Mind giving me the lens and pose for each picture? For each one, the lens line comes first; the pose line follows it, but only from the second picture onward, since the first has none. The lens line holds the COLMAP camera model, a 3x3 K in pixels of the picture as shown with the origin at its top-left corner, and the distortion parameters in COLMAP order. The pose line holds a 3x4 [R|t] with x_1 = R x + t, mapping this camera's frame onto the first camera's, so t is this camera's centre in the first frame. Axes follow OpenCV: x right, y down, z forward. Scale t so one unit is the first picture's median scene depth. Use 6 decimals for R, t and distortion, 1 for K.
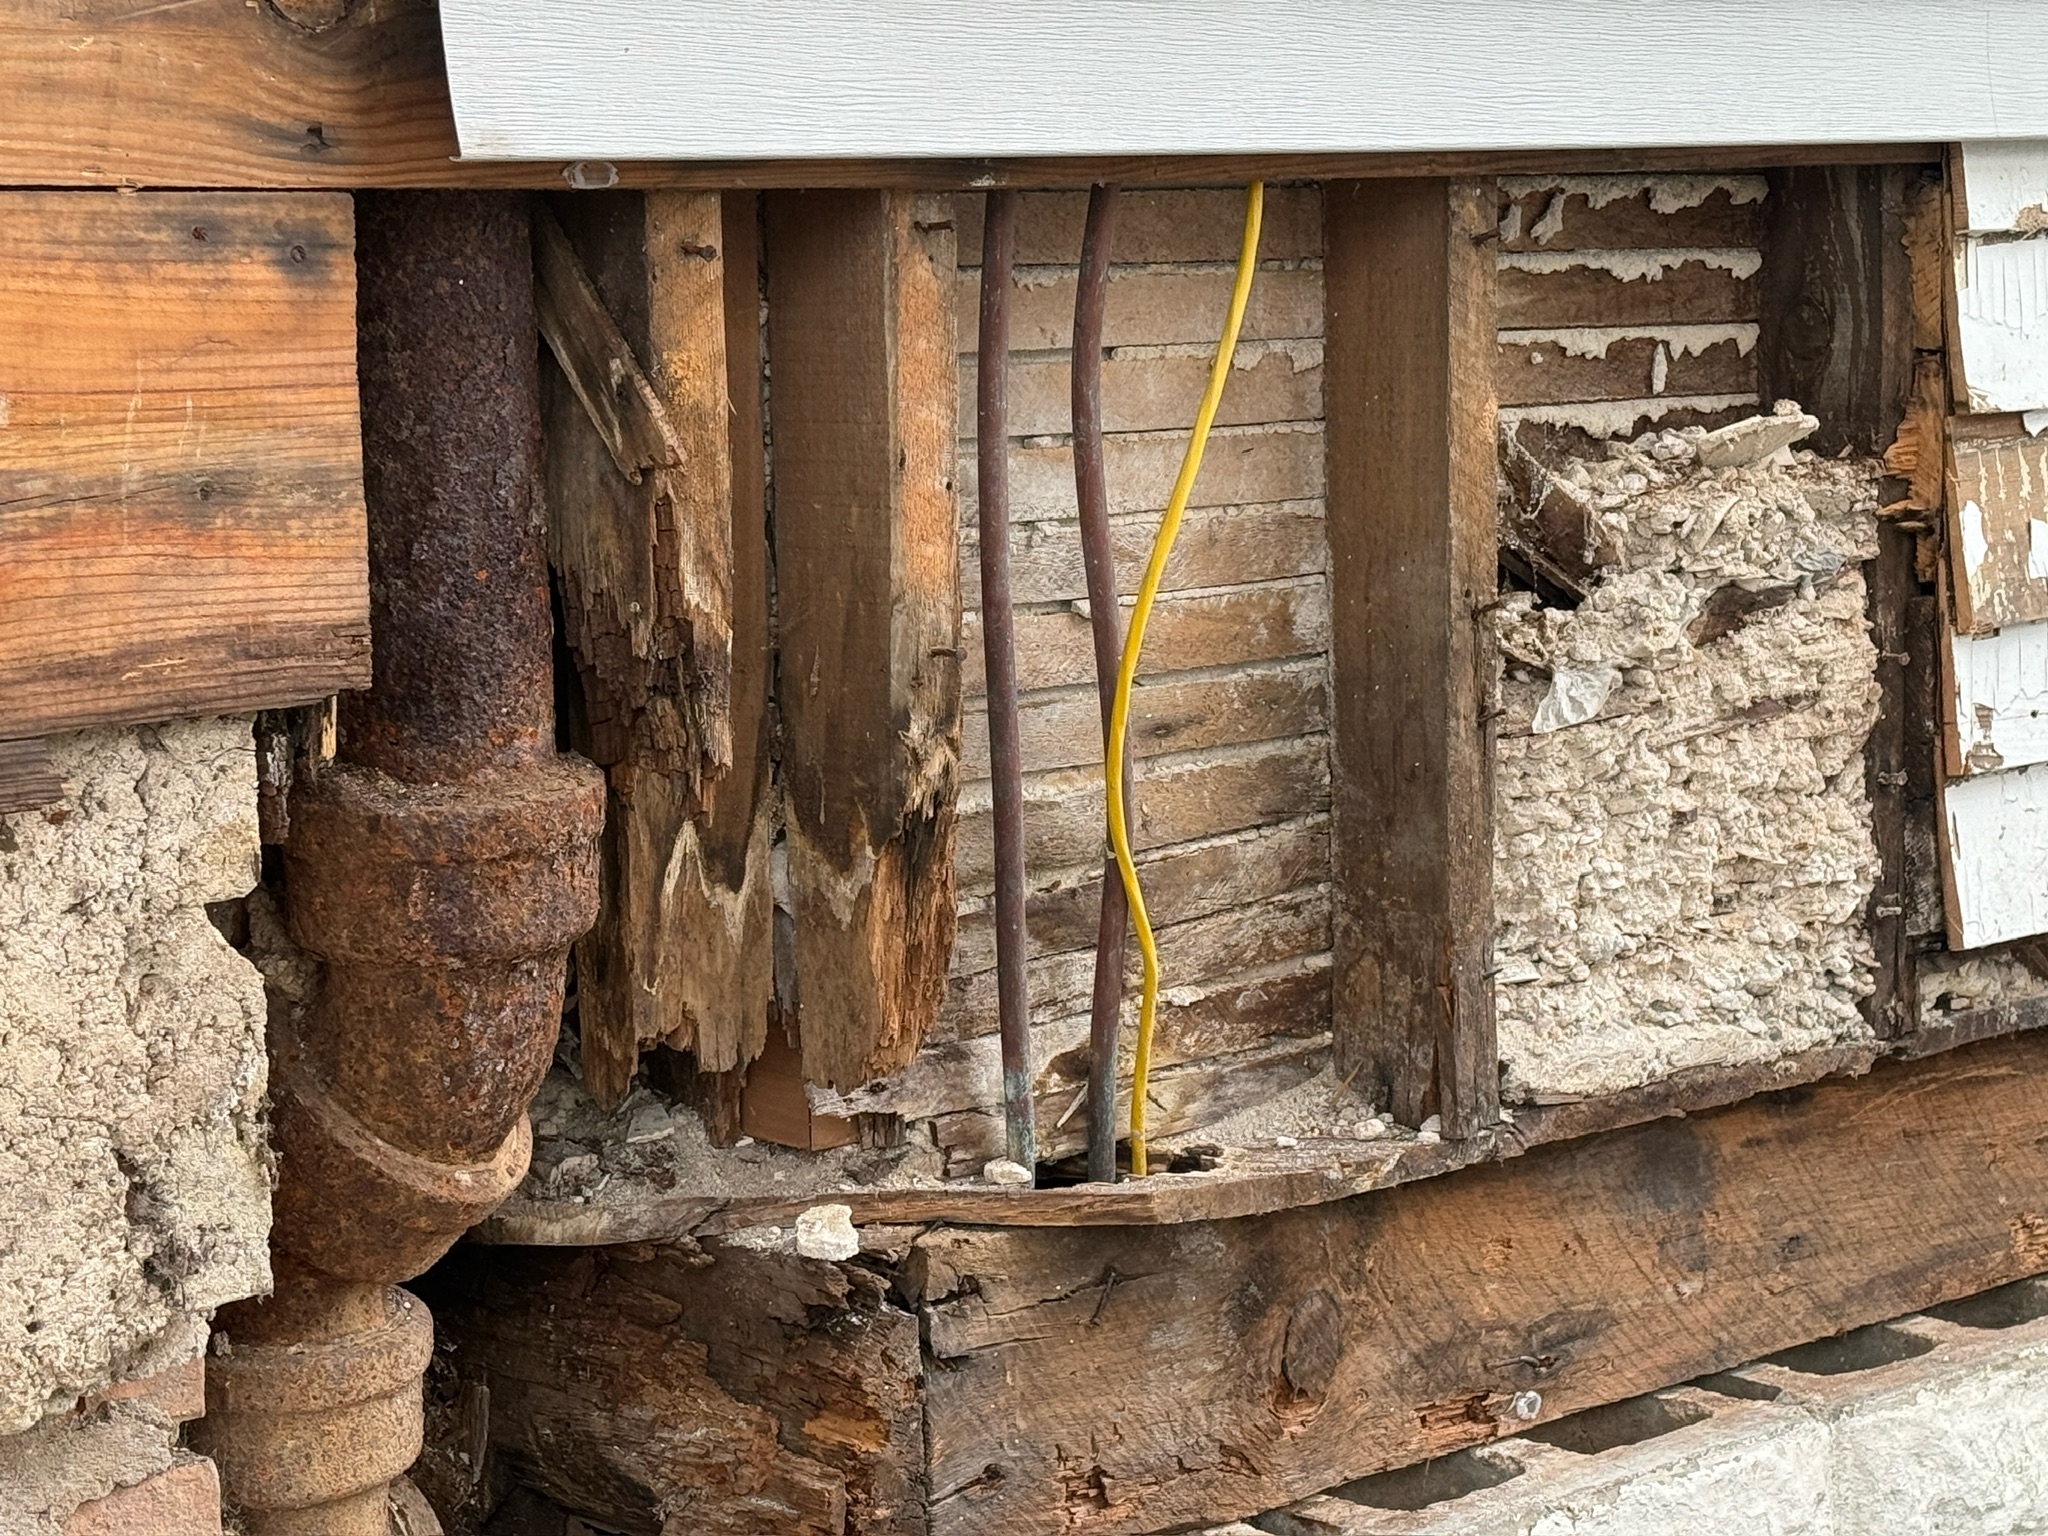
lens RADIAL K [[4190.6, 0, 1010.5], [0, 4190.6, 765.7], [0, 0, 1]] dist [0.102289, 0.000000]
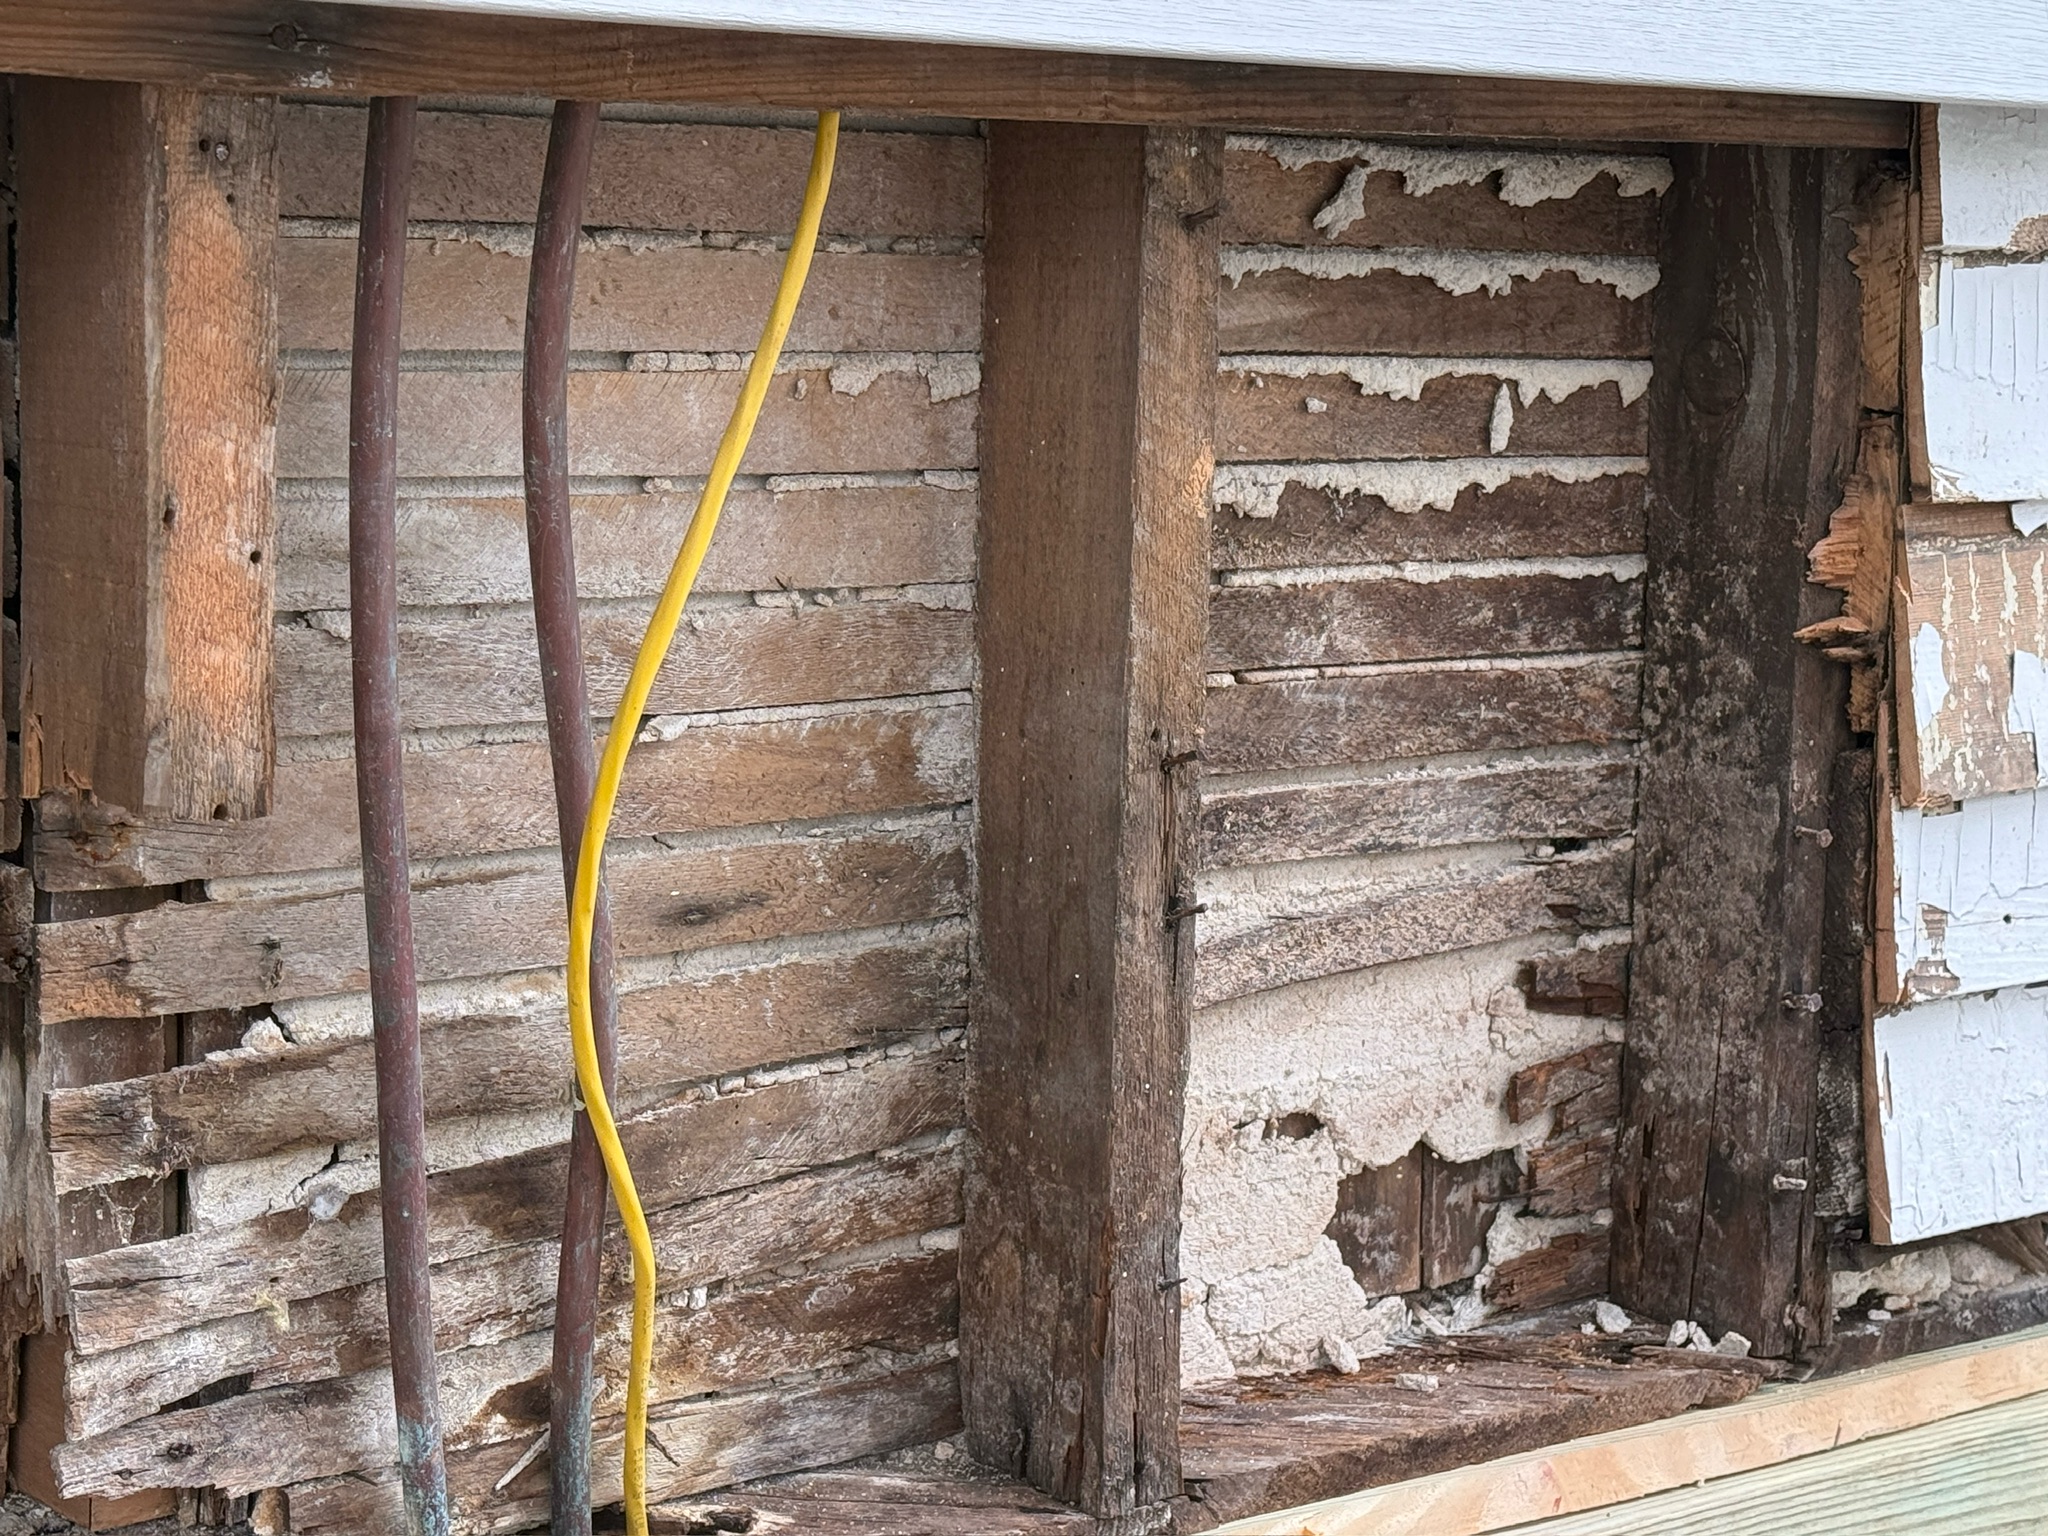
lens RADIAL K [[3906.4, 0, 1019.9], [0, 3906.4, 728.0], [0, 0, 1]] dist [0.140595, 0.000000]
pose [[0.997824, 0.051195, -0.041539, 0.111075], [-0.051220, 0.998687, 0.000463, -0.040593], [0.041508, 0.001666, 0.999137, 0.352289]]
